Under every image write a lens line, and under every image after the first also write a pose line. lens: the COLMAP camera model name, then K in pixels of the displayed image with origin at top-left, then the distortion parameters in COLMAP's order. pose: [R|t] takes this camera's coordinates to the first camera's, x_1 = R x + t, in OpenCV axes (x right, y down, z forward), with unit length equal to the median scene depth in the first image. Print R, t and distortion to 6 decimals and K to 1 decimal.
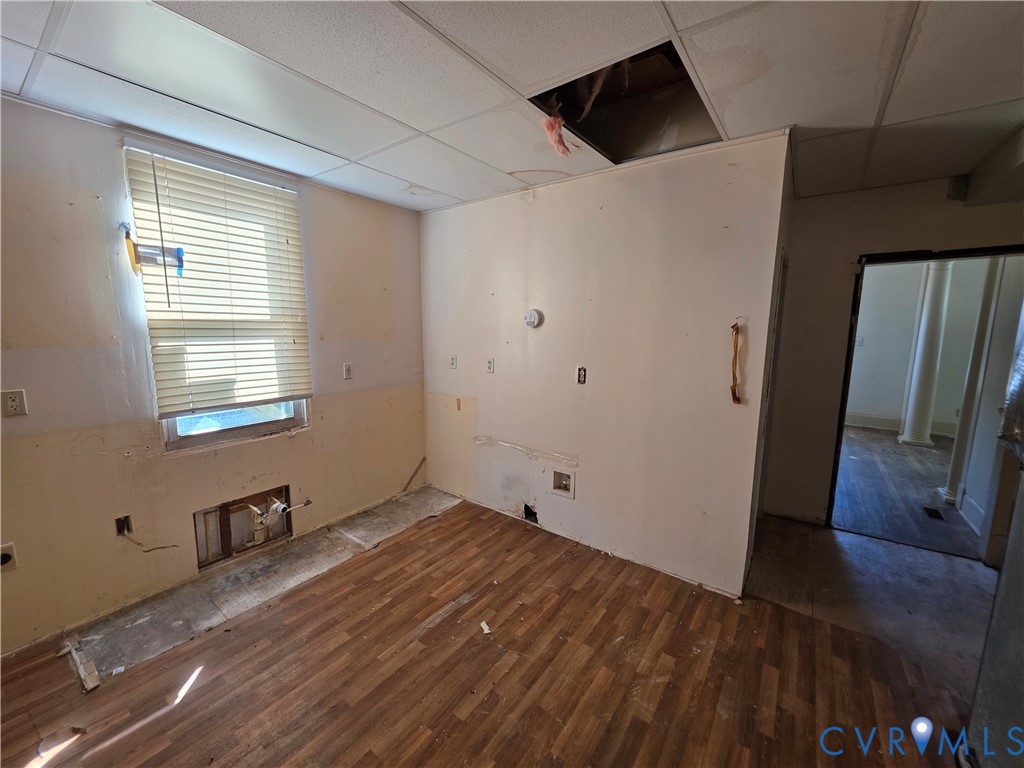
lens RADIAL K [[408.8, 0, 509.1], [0, 408.8, 384.0], [0, 0, 1]] dist [0.001442, 0.000080]
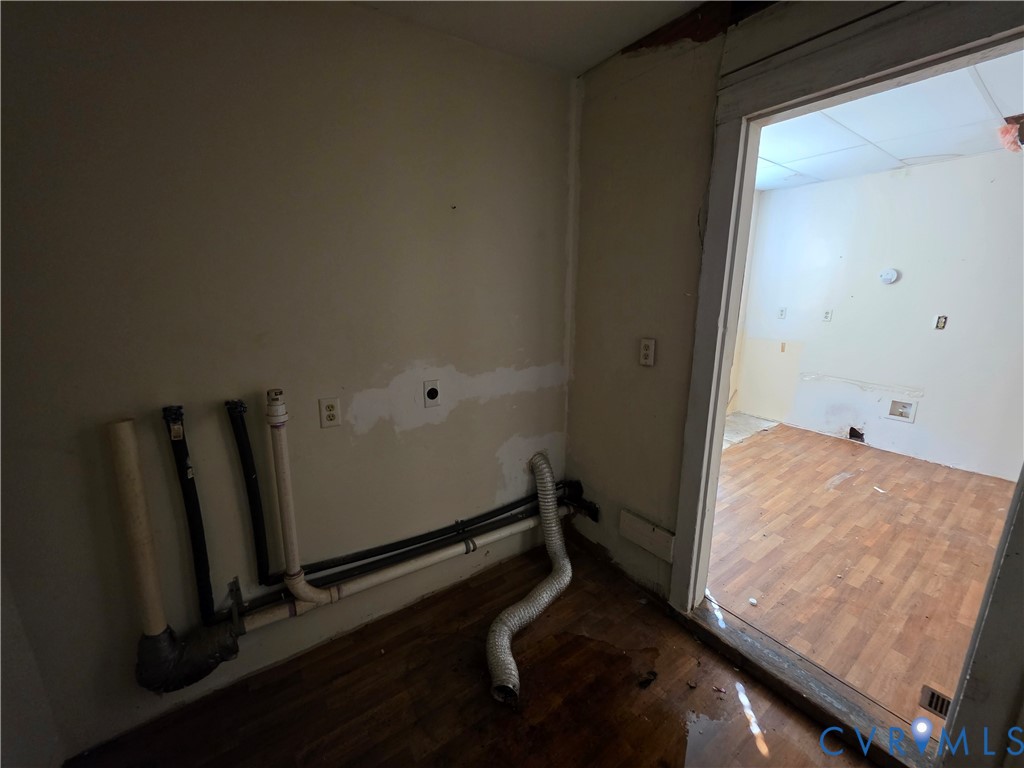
lens RADIAL K [[408.8, 0, 514.5], [0, 408.8, 383.6], [0, 0, 1]] dist [0.001442, 0.000080]
pose [[0.952850, 0.059781, -0.297496, -0.704166], [-0.034411, 0.995365, 0.089801, 0.101253], [0.301486, -0.075330, 0.950490, -0.604601]]
